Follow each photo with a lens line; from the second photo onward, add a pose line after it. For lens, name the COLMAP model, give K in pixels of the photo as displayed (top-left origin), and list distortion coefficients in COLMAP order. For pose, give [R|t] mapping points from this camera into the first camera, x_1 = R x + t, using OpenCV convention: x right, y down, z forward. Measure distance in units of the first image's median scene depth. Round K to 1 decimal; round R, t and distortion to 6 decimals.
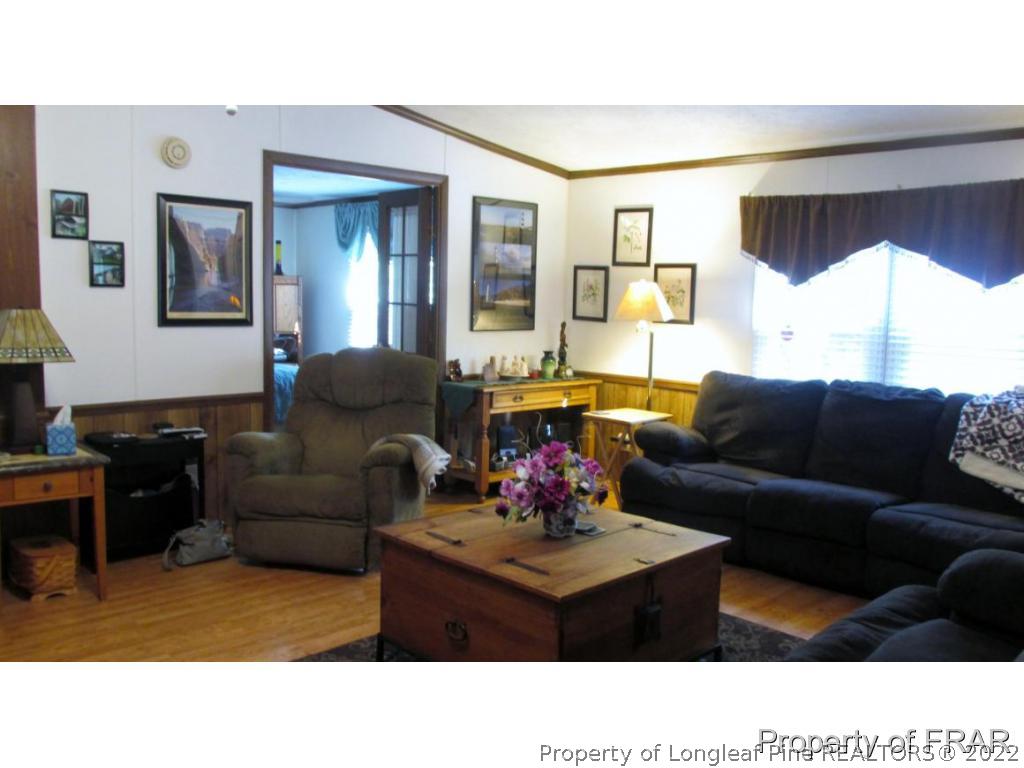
lens RADIAL K [[853.9, 0, 507.0], [0, 853.9, 385.1], [0, 0, 1]] dist [-0.024819, 0.014055]
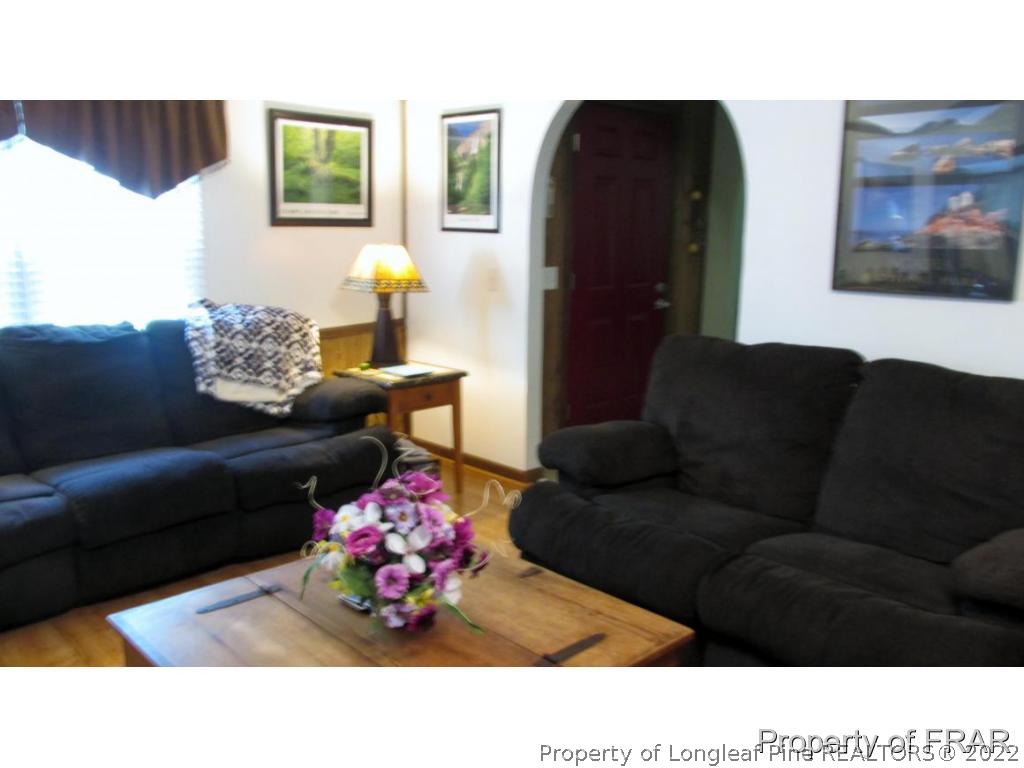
lens RADIAL K [[853.9, 0, 507.0], [0, 853.9, 380.5], [0, 0, 1]] dist [-0.024819, 0.014055]
pose [[0.060038, -0.208151, 0.976252, -0.350476], [0.108843, 0.973550, 0.200881, -0.071925], [-0.992244, 0.094198, 0.081105, 0.614963]]
